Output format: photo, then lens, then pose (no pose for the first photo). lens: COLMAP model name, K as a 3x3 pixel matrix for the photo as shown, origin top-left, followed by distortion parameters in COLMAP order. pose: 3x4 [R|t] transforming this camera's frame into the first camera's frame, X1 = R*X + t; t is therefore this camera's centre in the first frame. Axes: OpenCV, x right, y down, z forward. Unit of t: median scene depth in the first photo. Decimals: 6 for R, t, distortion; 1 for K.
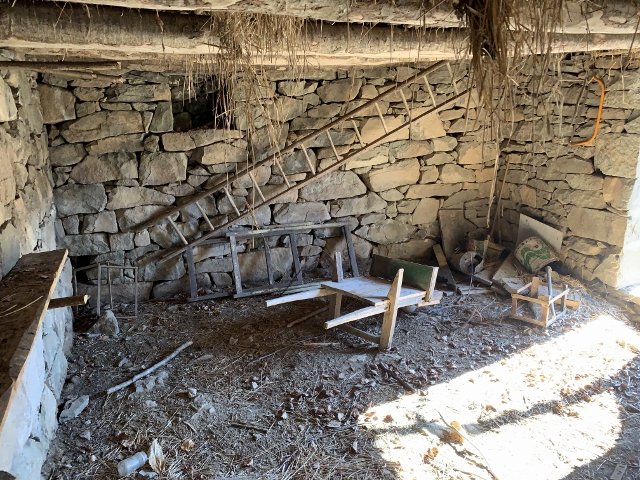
lens RADIAL K [[487.5, 0, 317.3], [0, 487.5, 242.6], [0, 0, 1]] dist [0.033742, -0.047402]
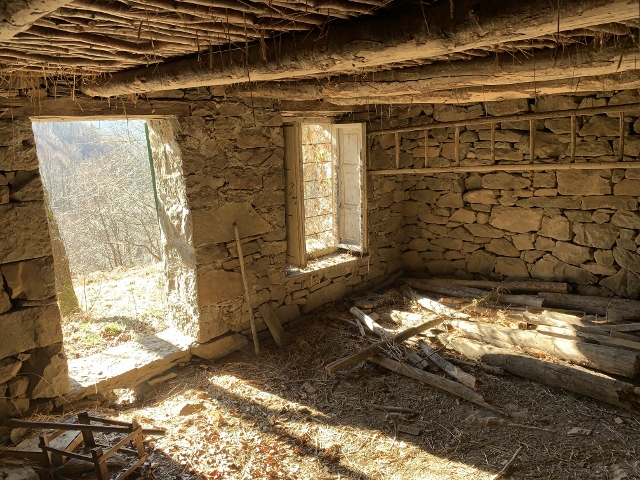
lens RADIAL K [[487.5, 0, 309.3], [0, 487.5, 231.2], [0, 0, 1]] dist [0.033742, -0.047402]
pose [[-0.326817, -0.129154, 0.936221, -0.232428], [0.315567, 0.918852, 0.236916, -0.212965], [-0.890847, 0.372869, -0.259540, 0.784517]]
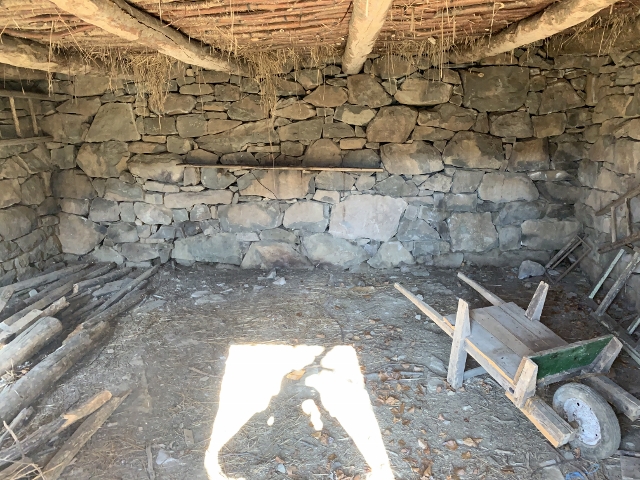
lens RADIAL K [[487.5, 0, 319.6], [0, 487.5, 241.0], [0, 0, 1]] dist [0.033742, -0.047402]
pose [[-0.446555, 0.253227, -0.858175, 0.755965], [-0.212561, 0.901636, 0.376658, -0.228029], [0.869141, 0.350613, -0.348804, 0.853700]]
